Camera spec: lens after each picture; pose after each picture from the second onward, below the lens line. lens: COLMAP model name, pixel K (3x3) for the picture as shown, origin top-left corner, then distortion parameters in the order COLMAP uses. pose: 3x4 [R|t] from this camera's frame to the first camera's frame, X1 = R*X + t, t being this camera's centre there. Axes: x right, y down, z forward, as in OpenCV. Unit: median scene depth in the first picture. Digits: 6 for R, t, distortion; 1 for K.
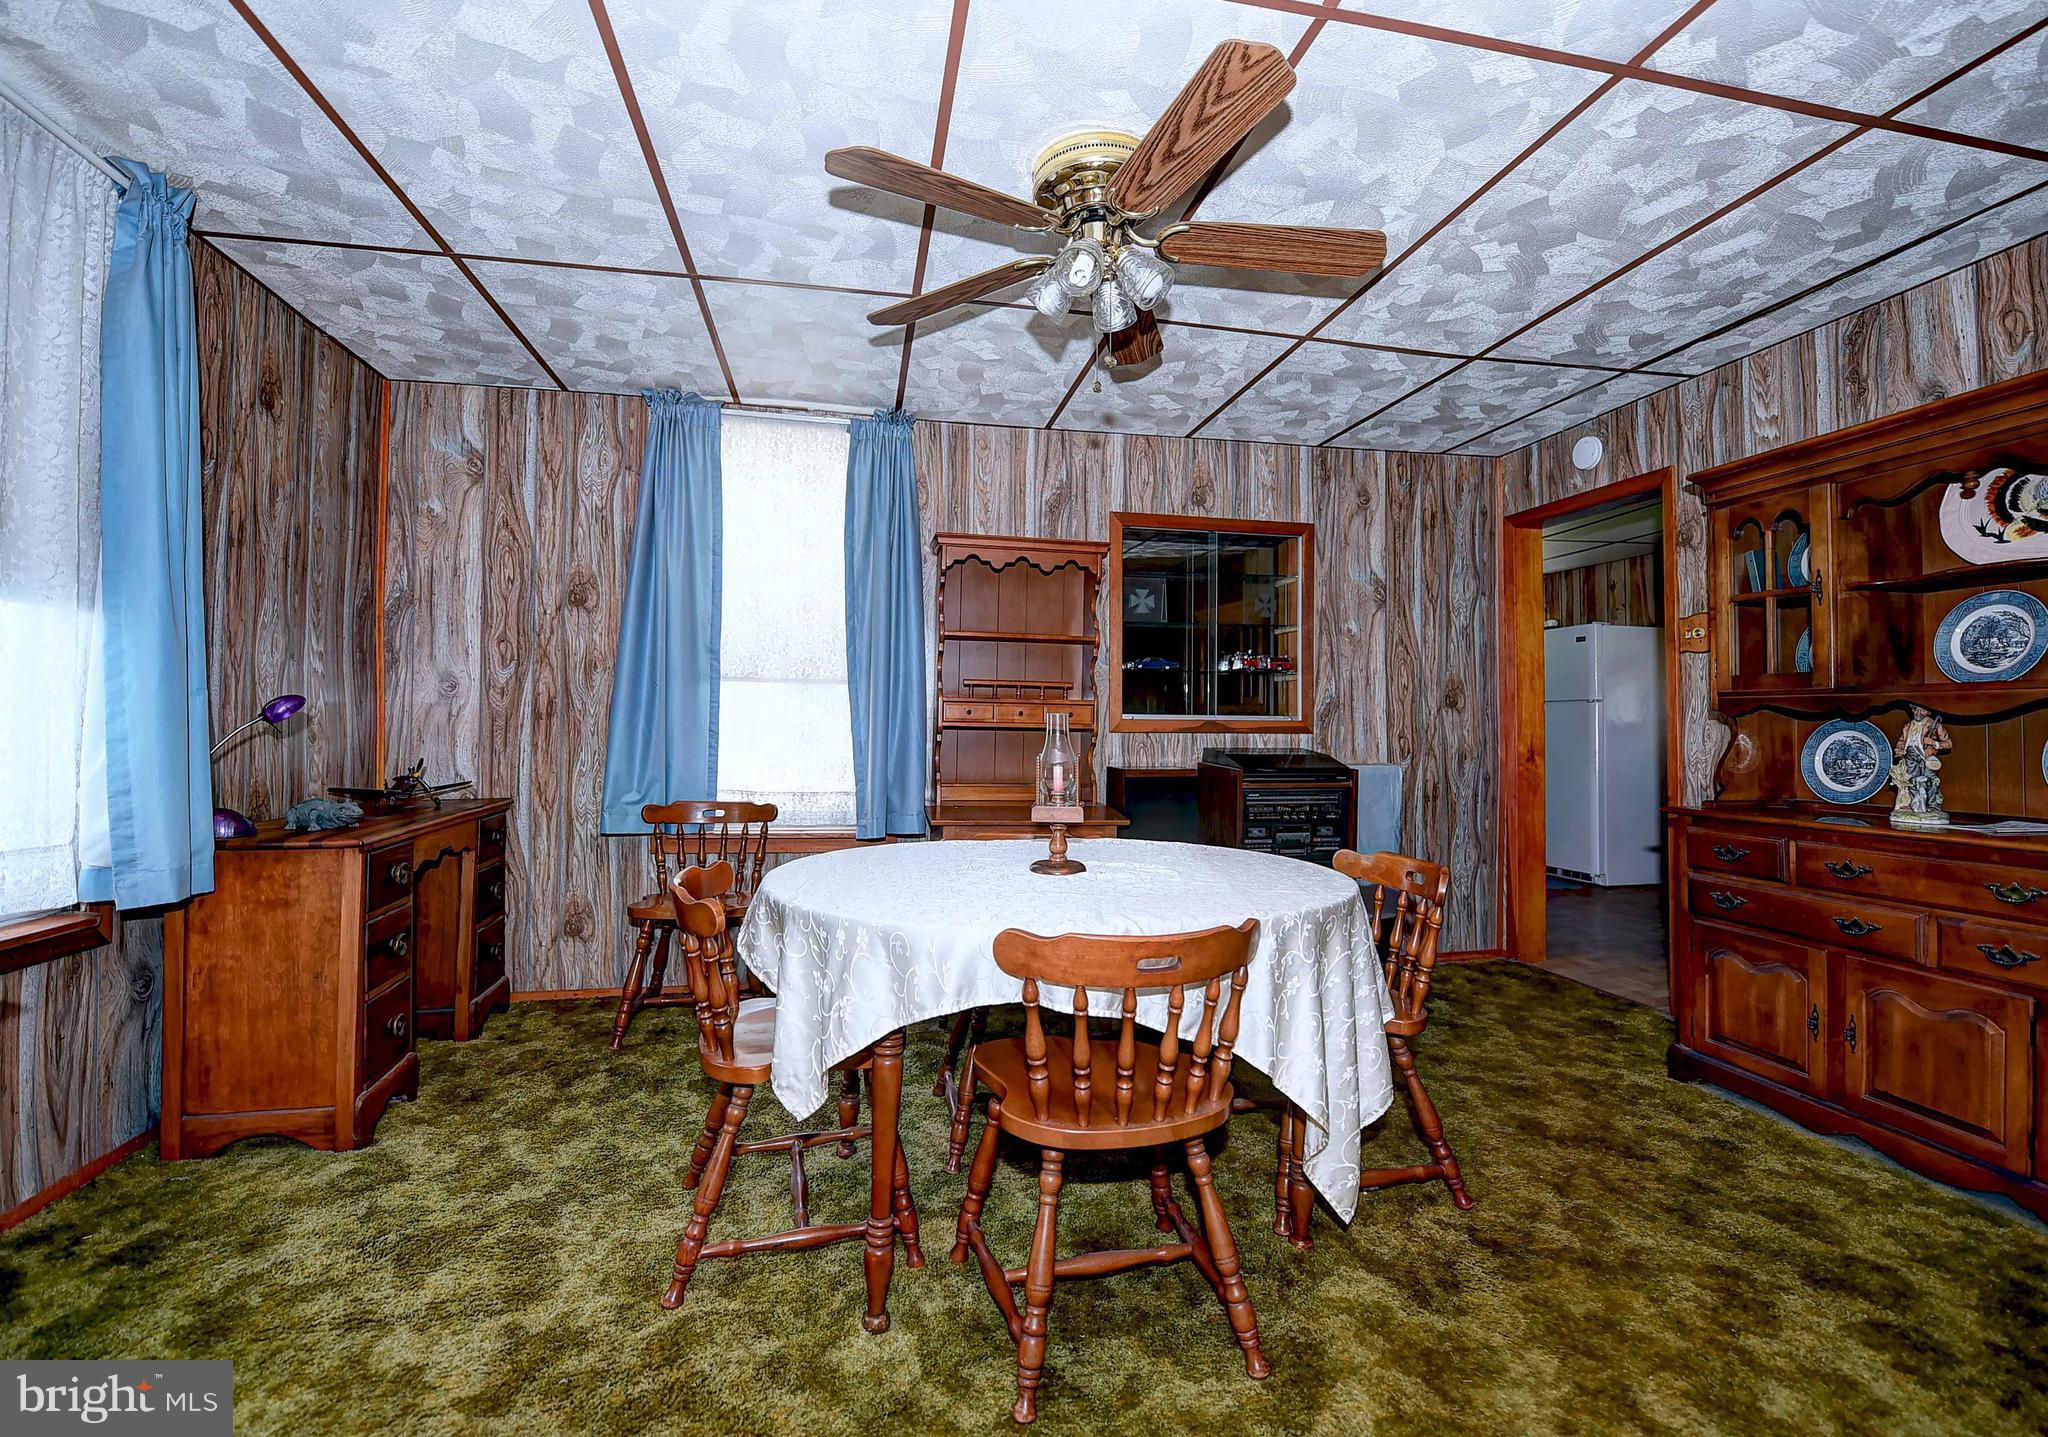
lens RADIAL K [[884.5, 0, 1021.4], [0, 884.5, 714.3], [0, 0, 1]] dist [0.000076, 0.000000]
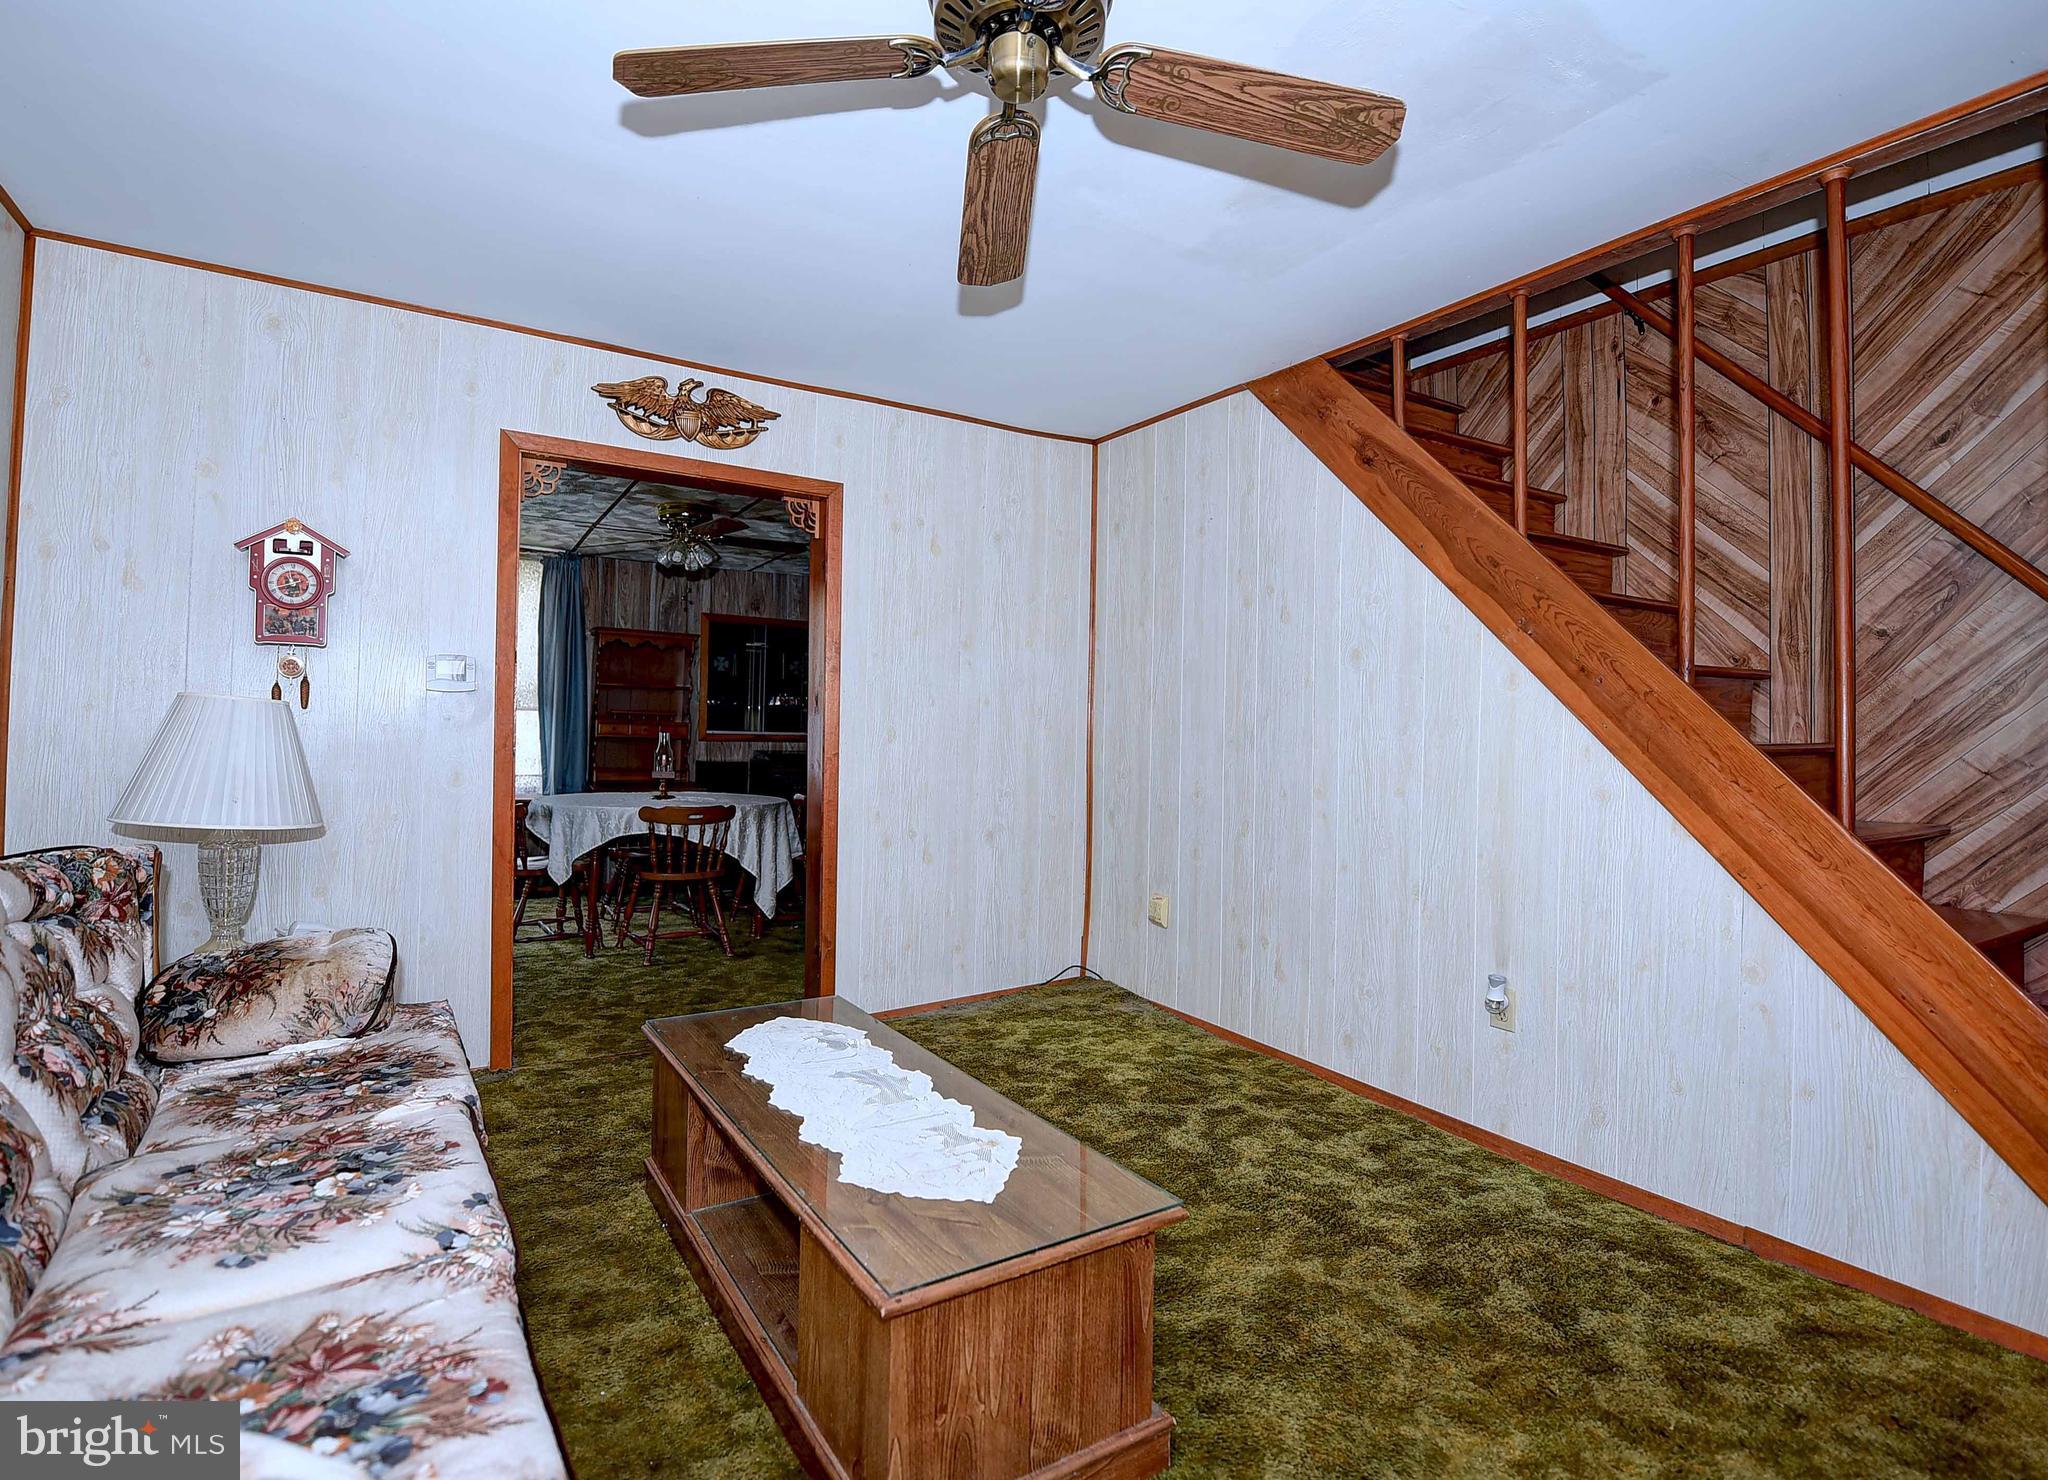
lens RADIAL K [[892.8, 0, 970.8], [0, 892.8, 713.0], [0, 0, 1]] dist [-0.001210, -0.000482]
pose [[0.935451, 0.020387, 0.352869, -0.020855], [-0.016892, 0.999773, -0.012979, -0.021481], [-0.353053, 0.006181, 0.935583, -0.872080]]
